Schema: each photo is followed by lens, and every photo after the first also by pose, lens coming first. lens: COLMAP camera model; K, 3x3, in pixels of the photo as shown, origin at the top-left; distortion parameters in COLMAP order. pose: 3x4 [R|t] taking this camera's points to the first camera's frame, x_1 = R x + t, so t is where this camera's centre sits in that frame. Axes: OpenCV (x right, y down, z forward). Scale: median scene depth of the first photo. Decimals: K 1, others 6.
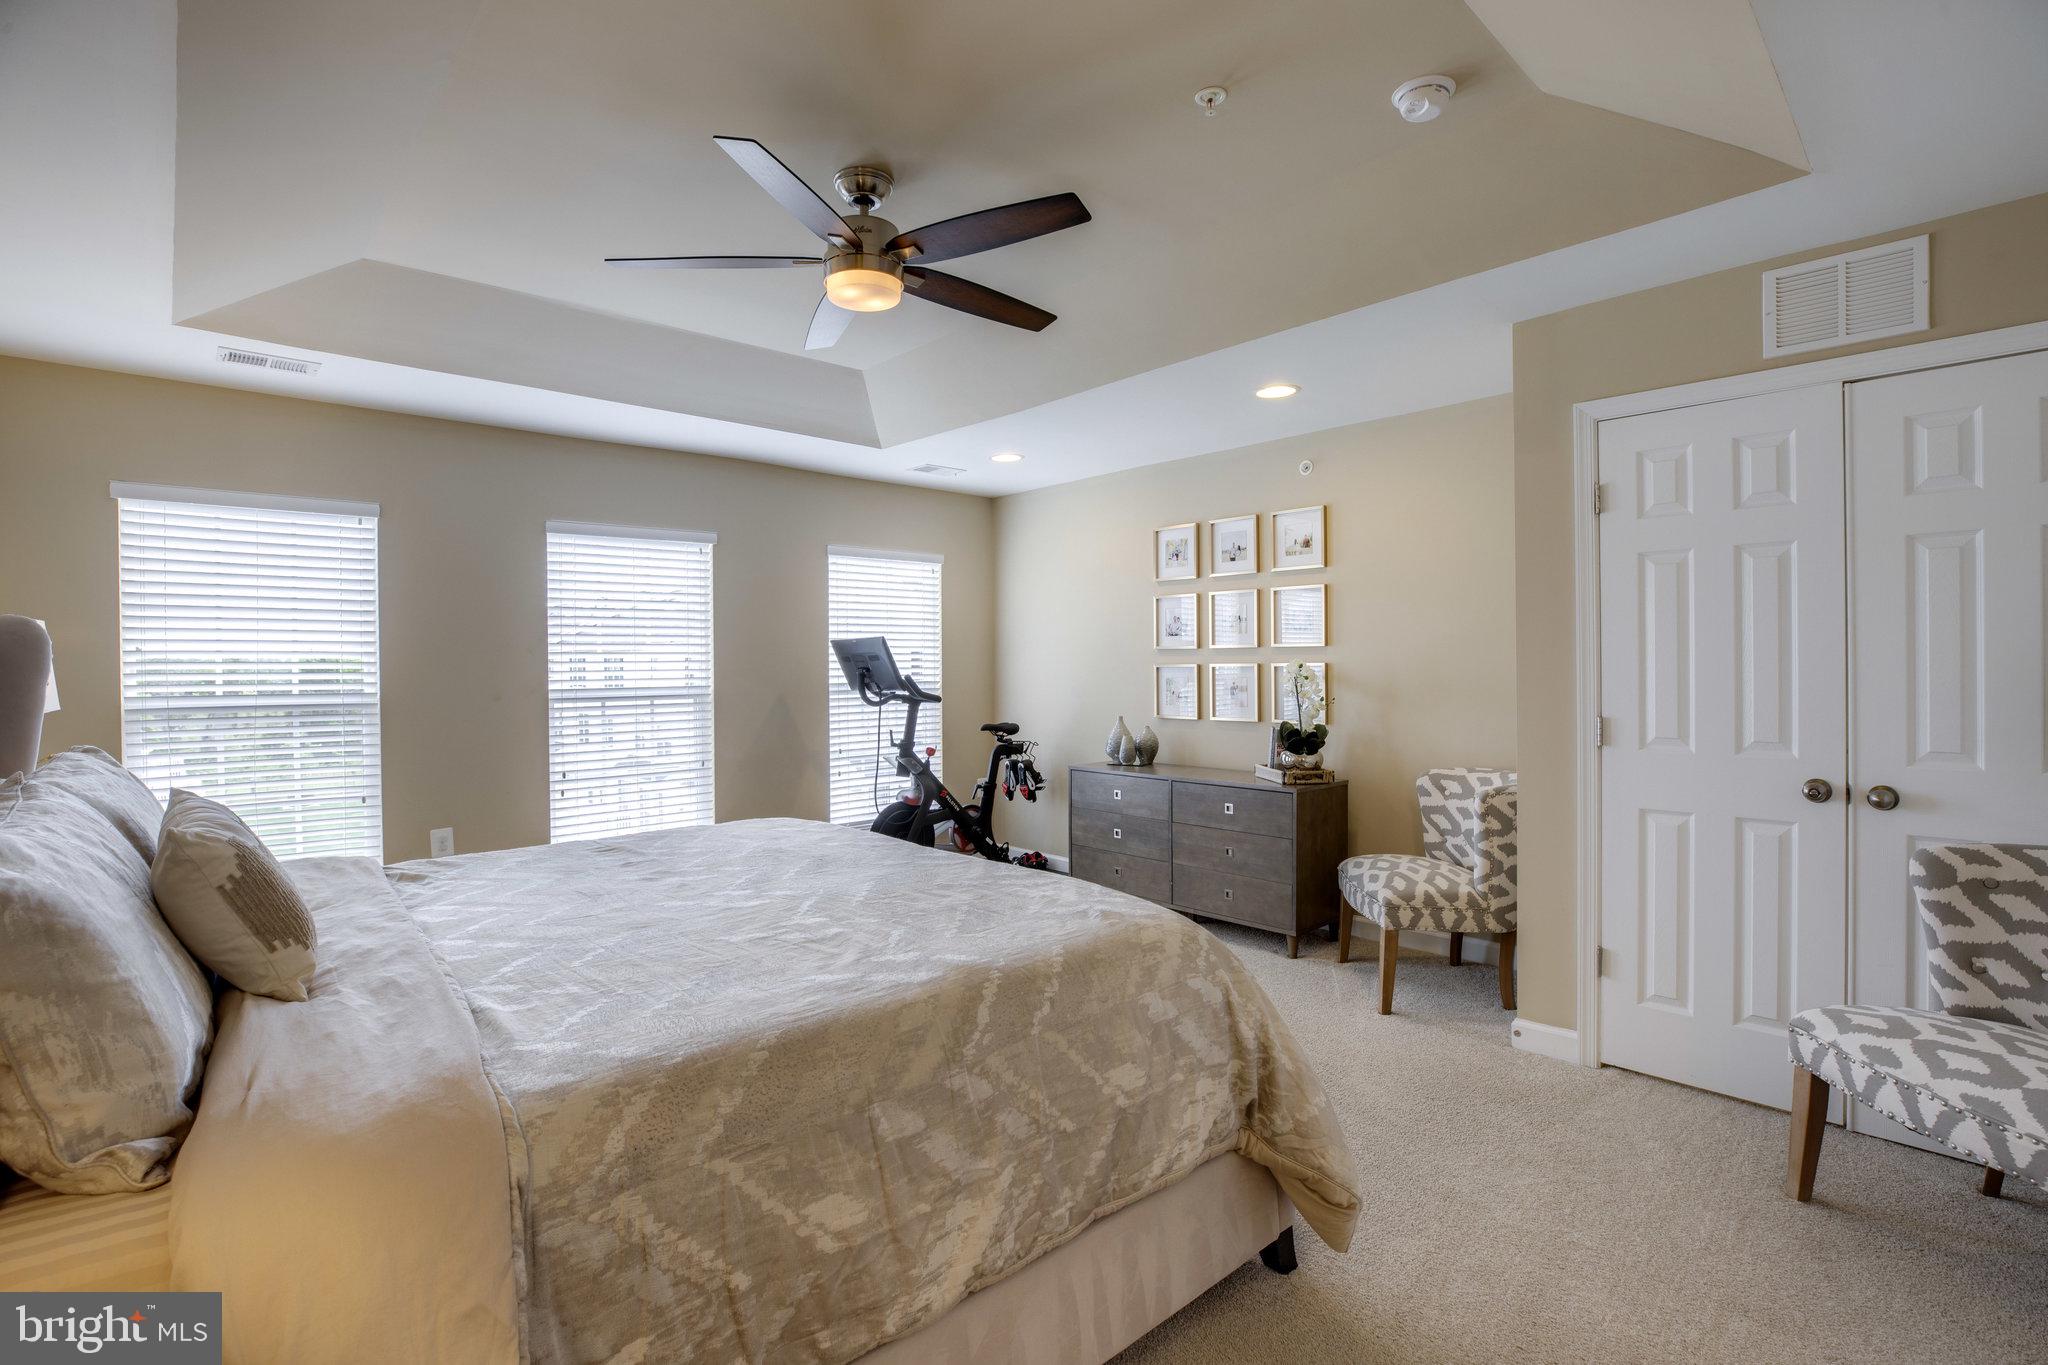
lens RADIAL K [[961.8, 0, 1024.0], [0, 961.8, 682.5], [0, 0, 1]] dist [-0.005537, -0.000166]
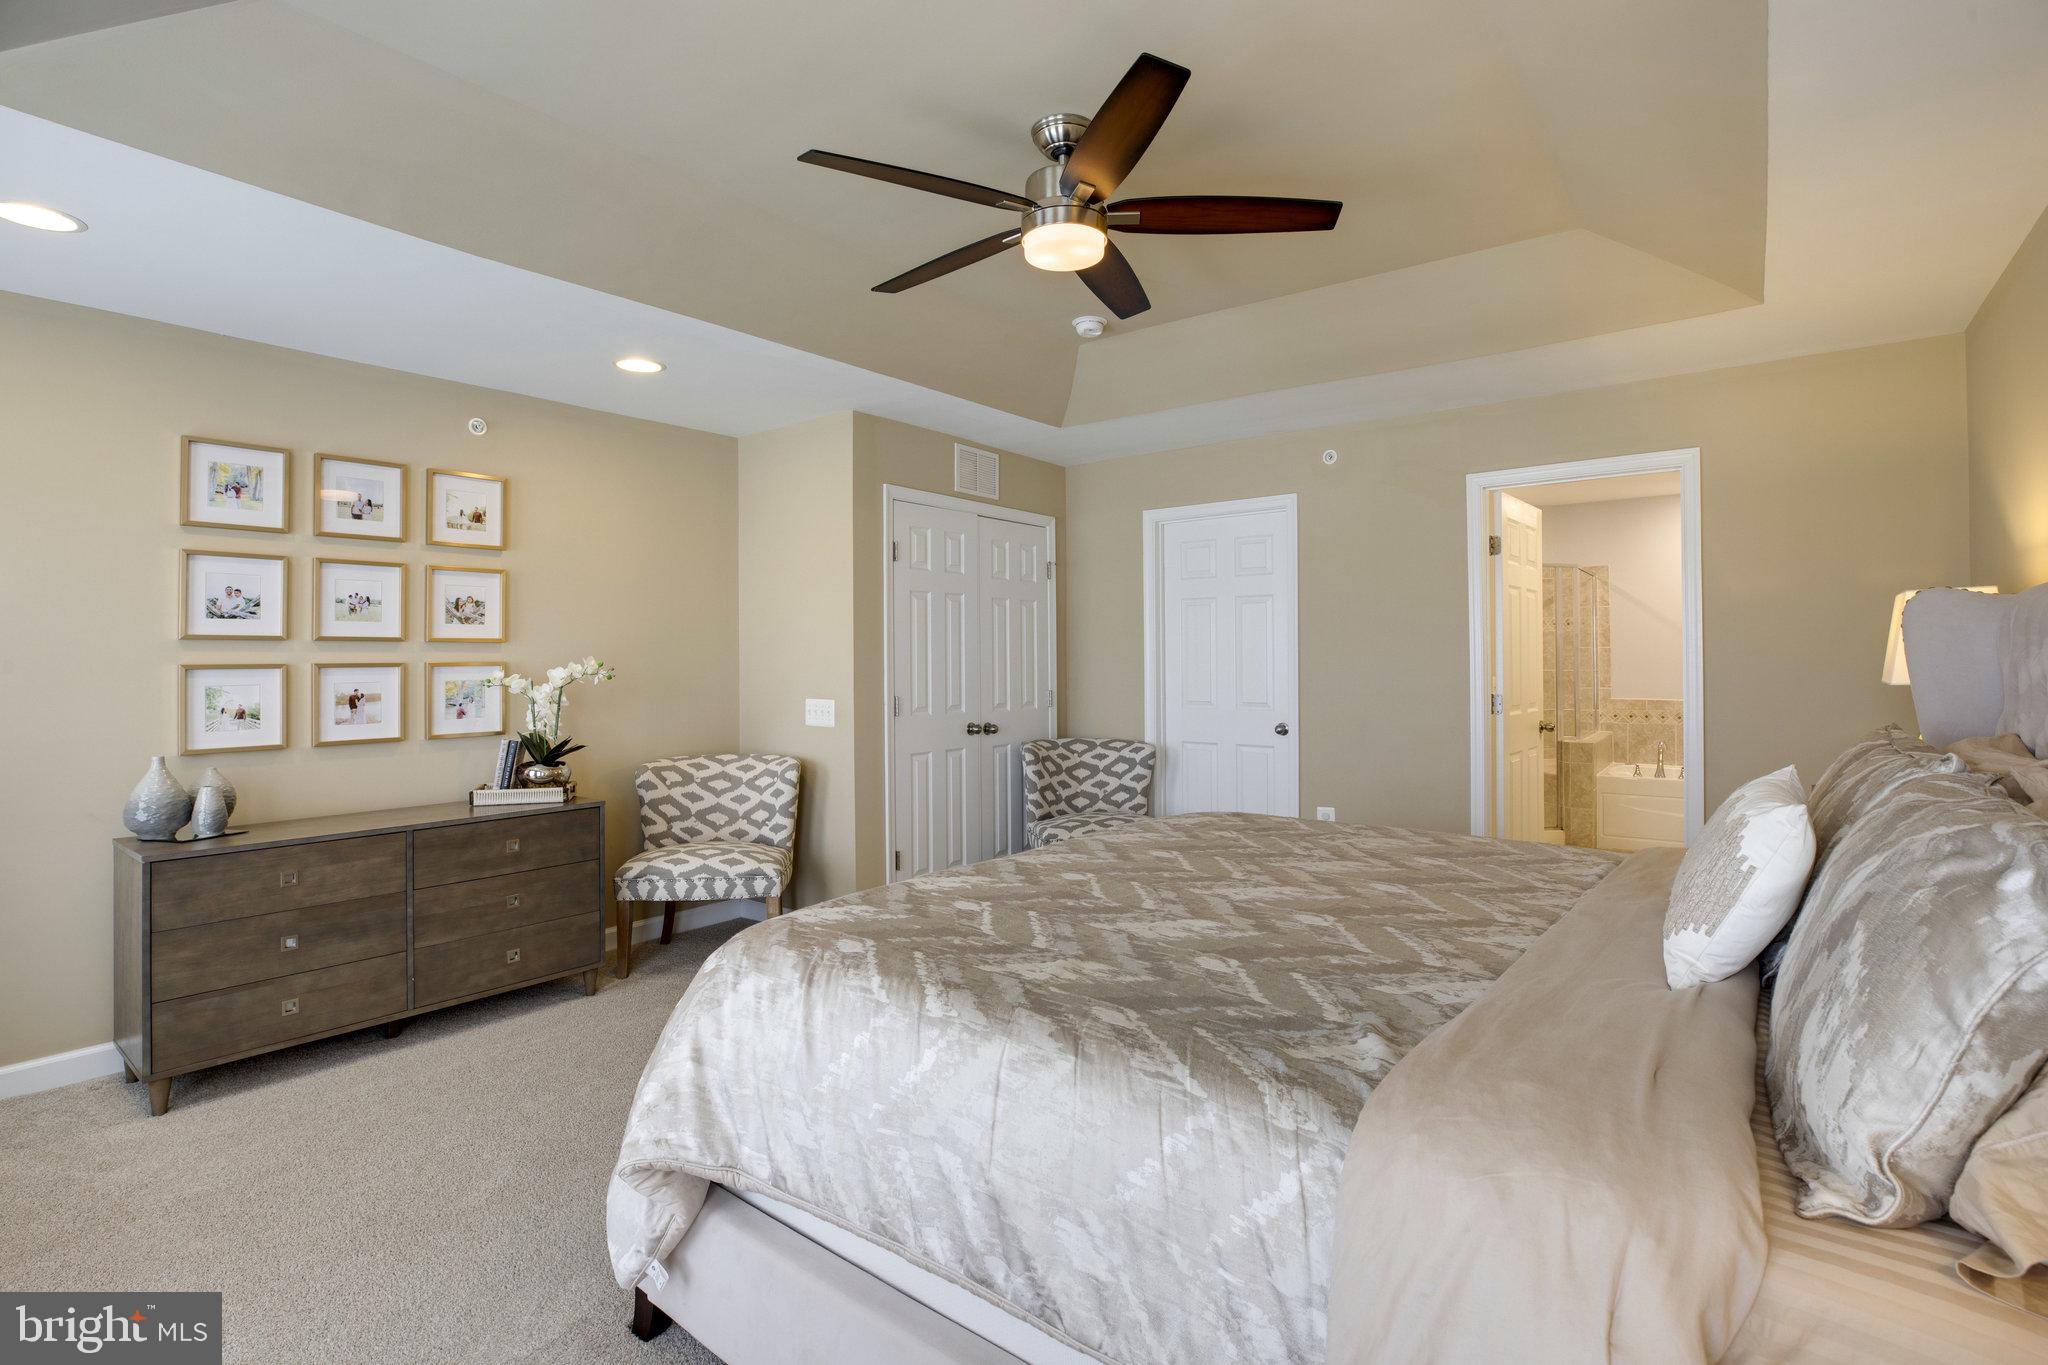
lens RADIAL K [[961.8, 0, 1024.0], [0, 961.8, 682.5], [0, 0, 1]] dist [-0.005537, -0.000166]
pose [[-0.144912, -0.014876, 0.989333, -0.681764], [0.026621, 0.999466, 0.018927, -0.007377], [-0.989086, 0.029079, -0.144438, 0.758667]]
